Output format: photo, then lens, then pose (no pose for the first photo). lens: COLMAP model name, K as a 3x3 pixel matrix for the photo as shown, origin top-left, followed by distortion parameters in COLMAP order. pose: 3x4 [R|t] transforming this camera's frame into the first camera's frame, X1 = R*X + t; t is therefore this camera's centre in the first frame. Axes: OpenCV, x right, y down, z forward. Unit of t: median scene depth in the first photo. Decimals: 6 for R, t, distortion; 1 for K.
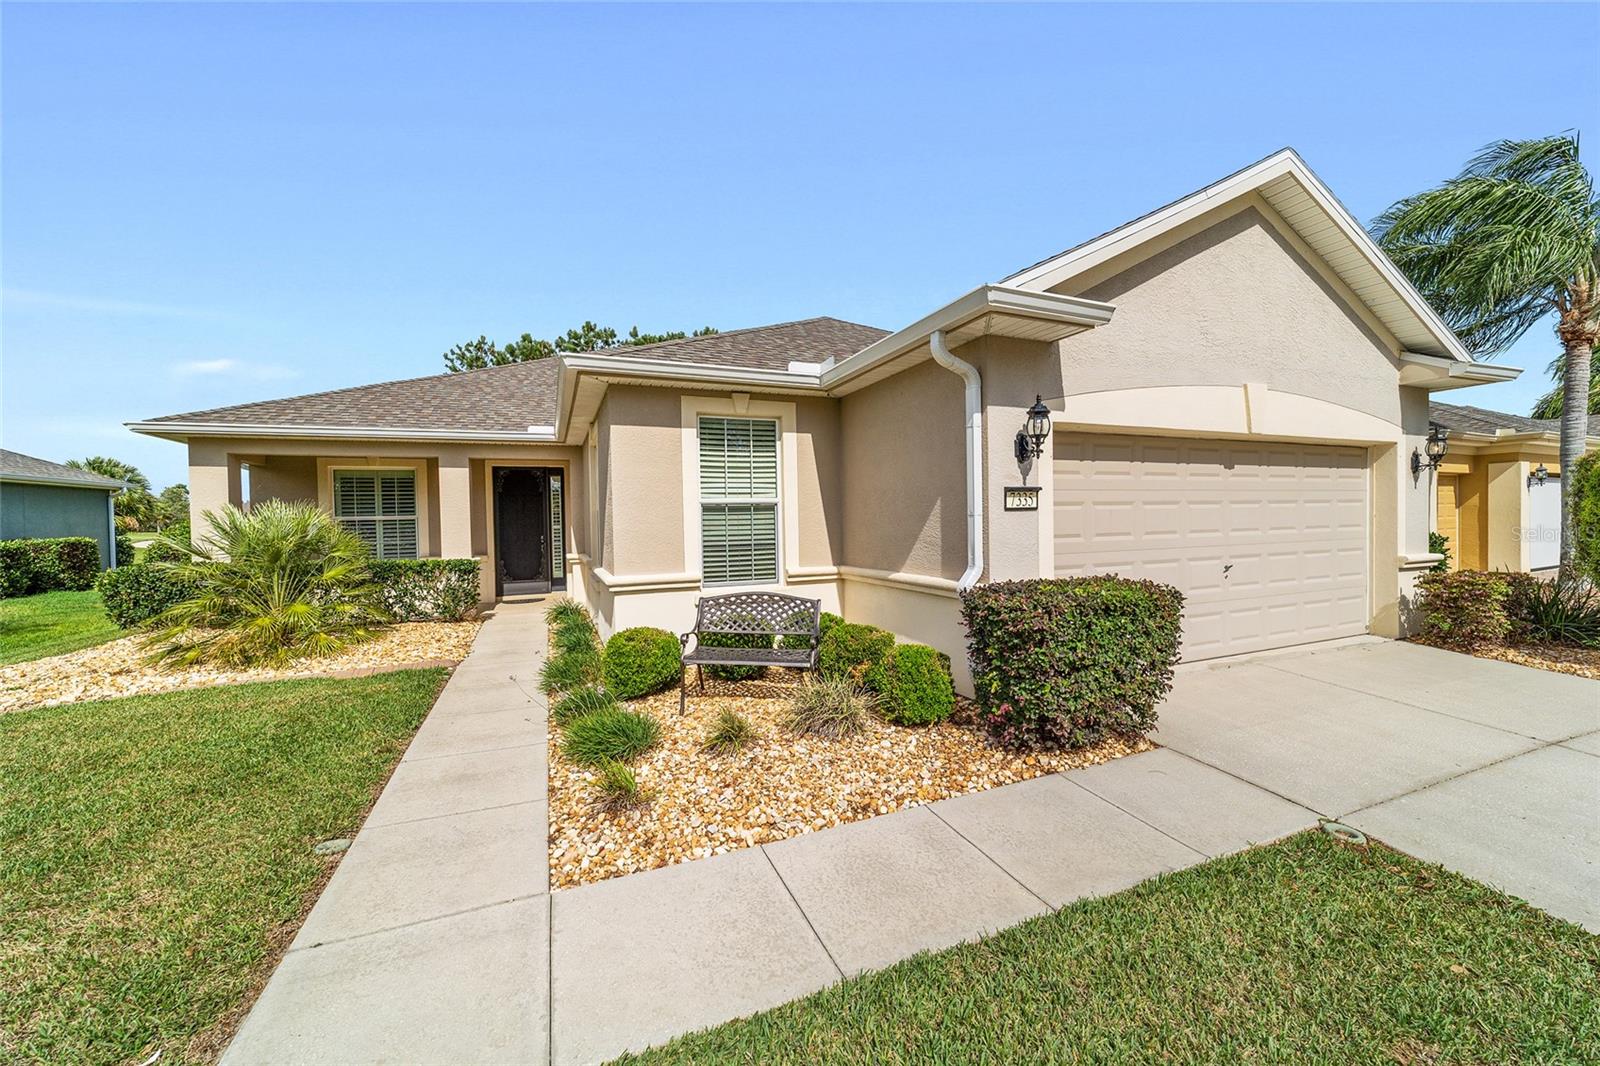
lens RADIAL K [[612.7, 0, 794.7], [0, 612.7, 529.9], [0, 0, 1]] dist [-0.019884, 0.009704]
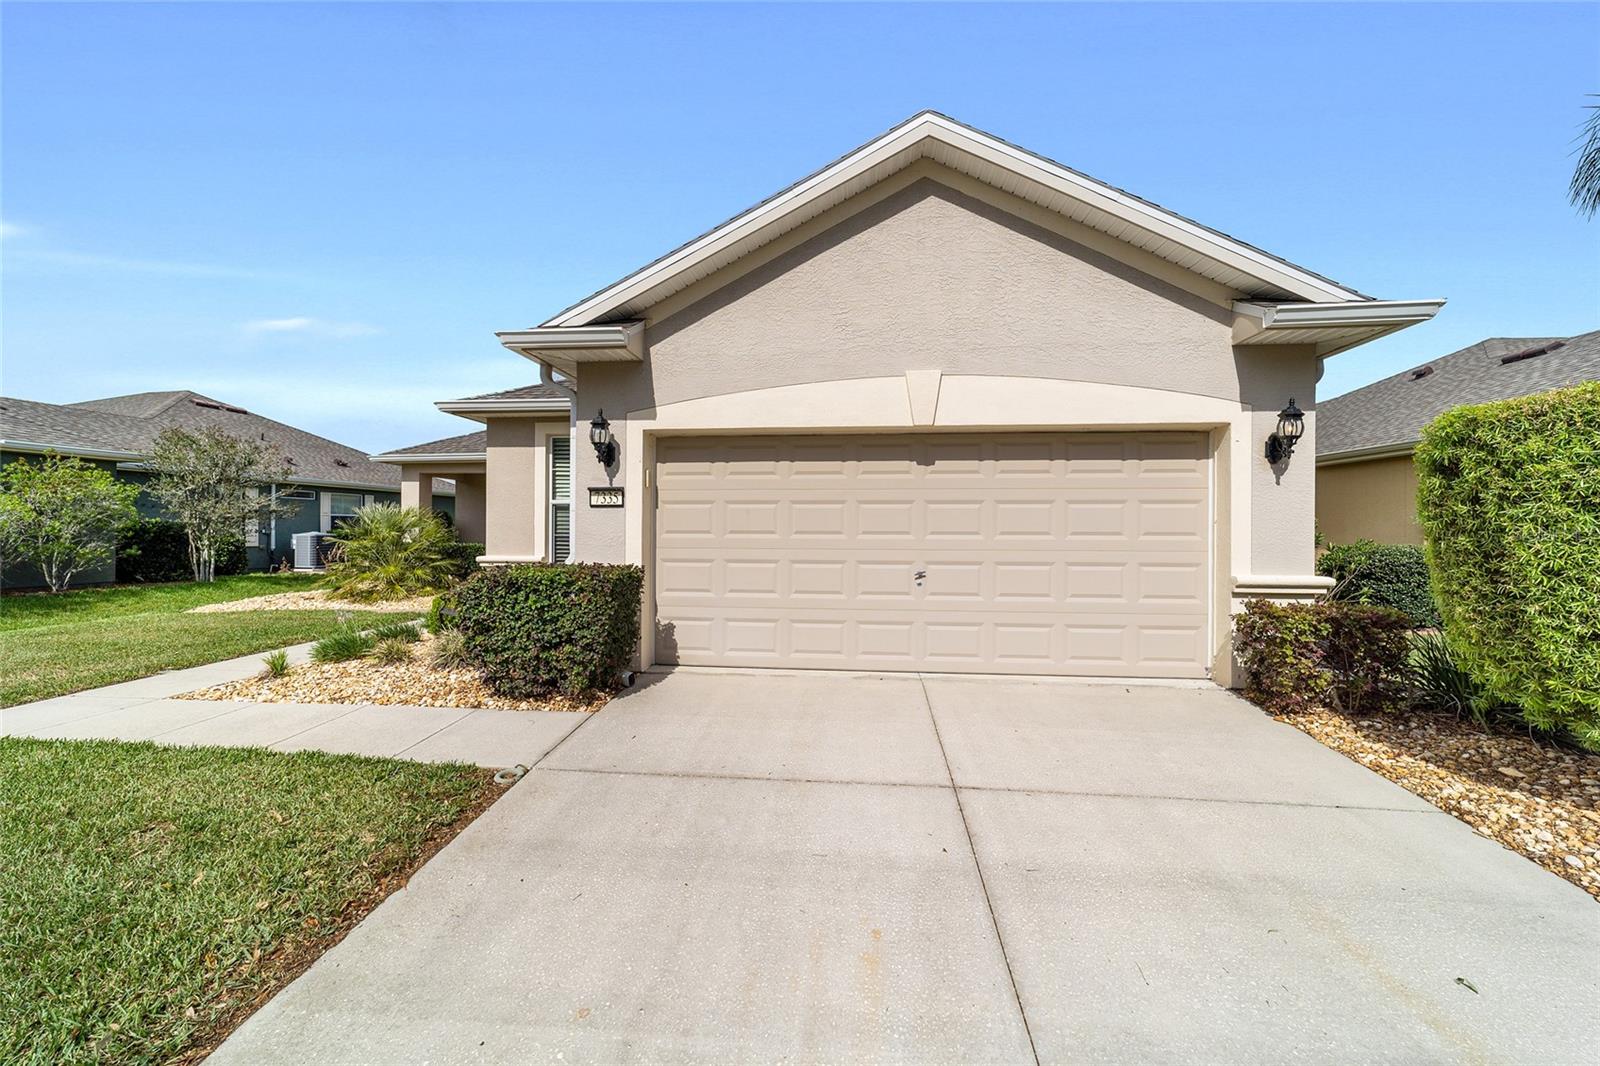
lens RADIAL K [[612.7, 0, 794.7], [0, 612.7, 529.9], [0, 0, 1]] dist [-0.019884, 0.009704]
pose [[0.880953, 0.020720, -0.472749, 0.903714], [-0.027529, 0.999593, -0.007488, 0.007625], [0.472401, 0.019611, 0.881165, 0.097931]]
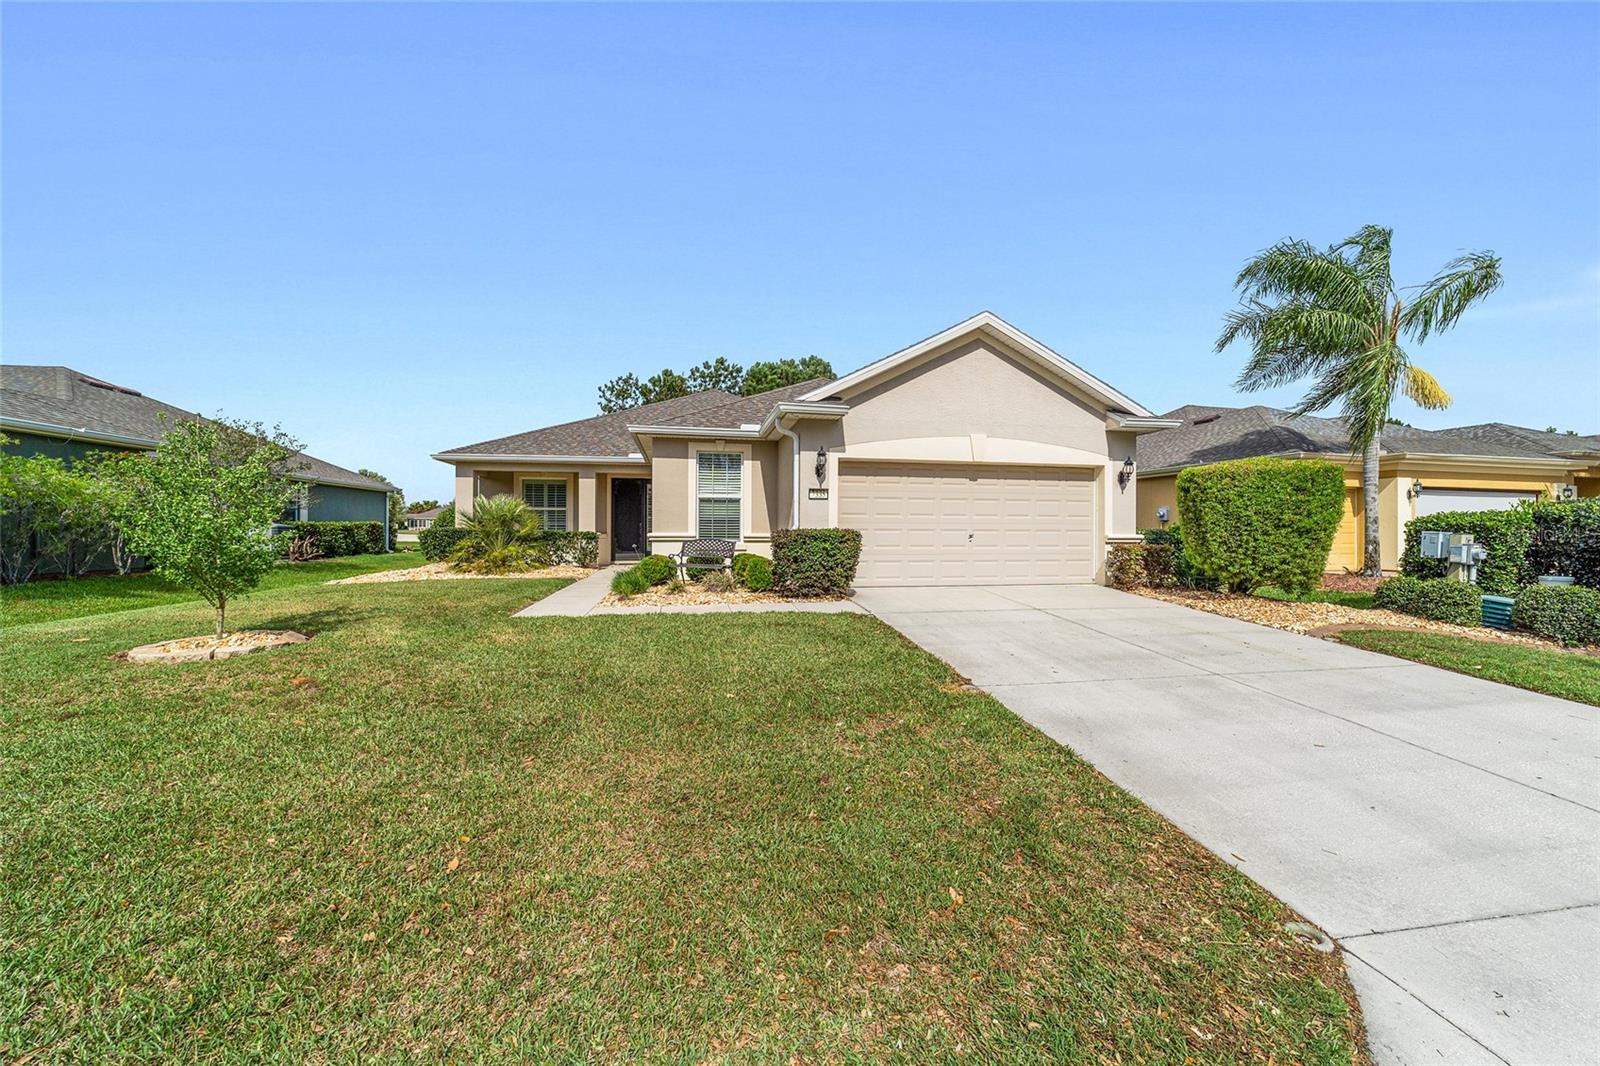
lens RADIAL K [[612.7, 0, 794.7], [0, 612.7, 529.9], [0, 0, 1]] dist [-0.019884, 0.009704]
pose [[0.978584, 0.021347, -0.204739, 0.529564], [-0.025351, 0.999535, -0.016955, 0.081735], [0.204282, 0.021782, 0.978670, -0.804524]]
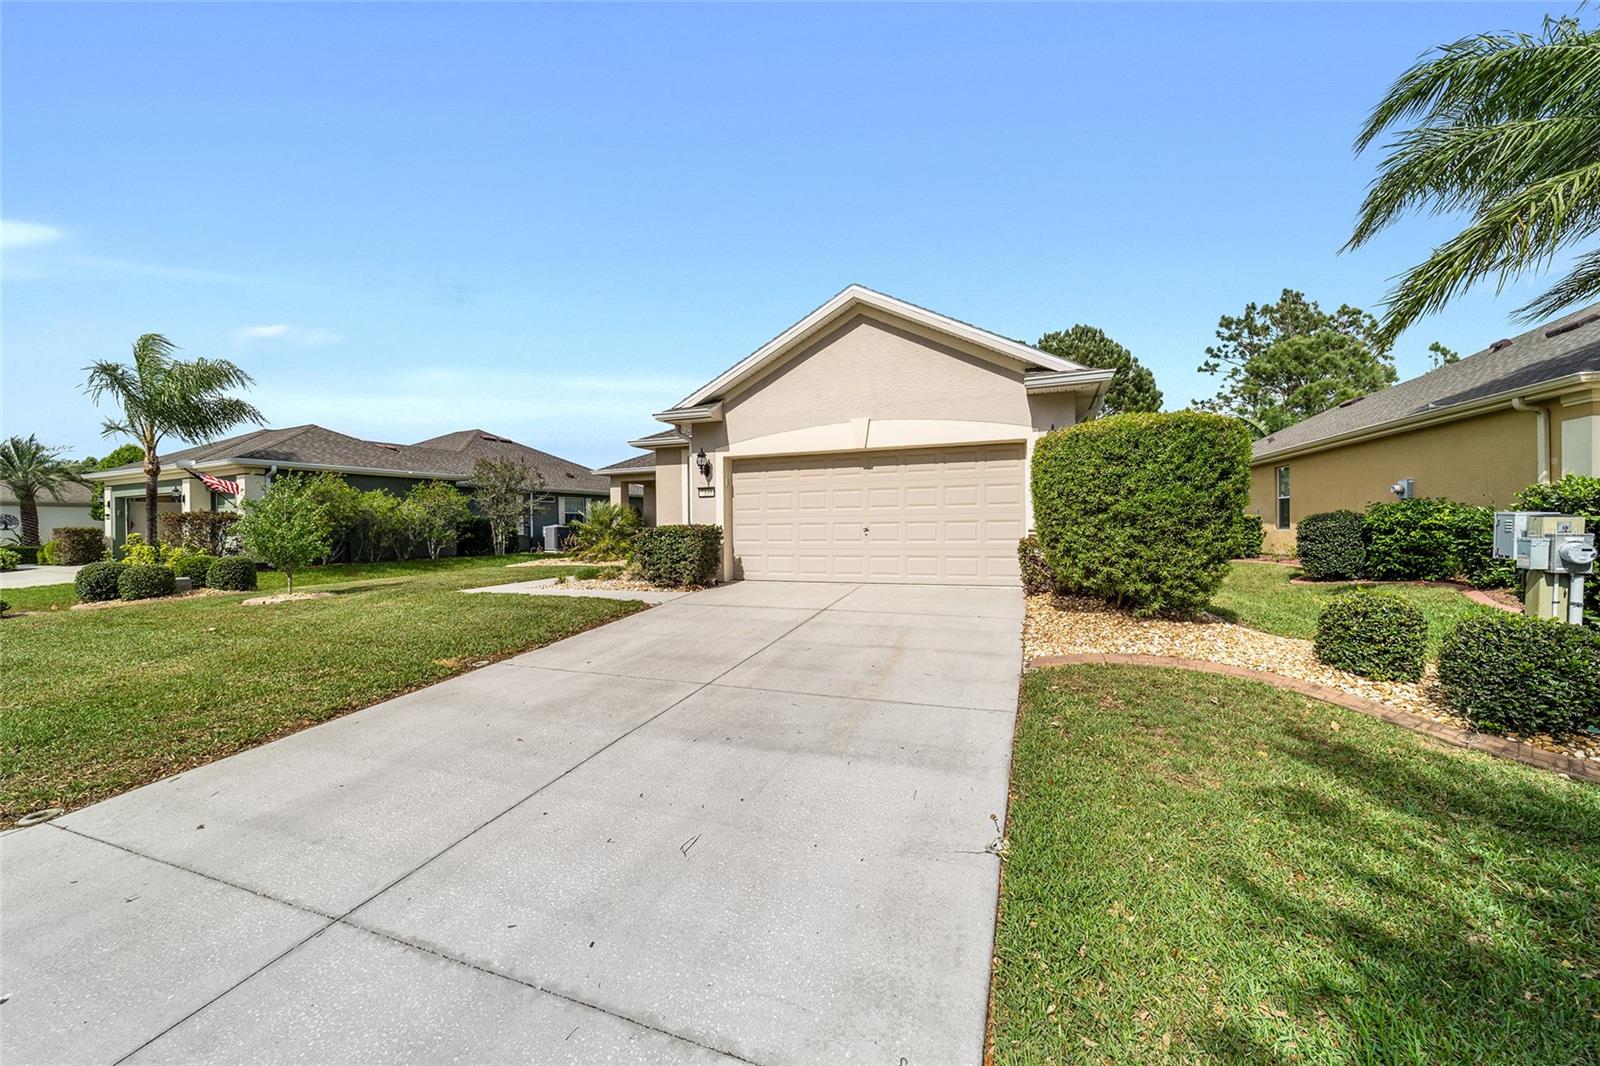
lens RADIAL K [[612.7, 0, 794.7], [0, 612.7, 529.9], [0, 0, 1]] dist [-0.019884, 0.009704]
pose [[0.718989, 0.012103, -0.694916, 1.596967], [-0.011974, 0.999916, 0.005026, 0.053935], [0.694918, 0.004707, 0.719073, -0.304129]]
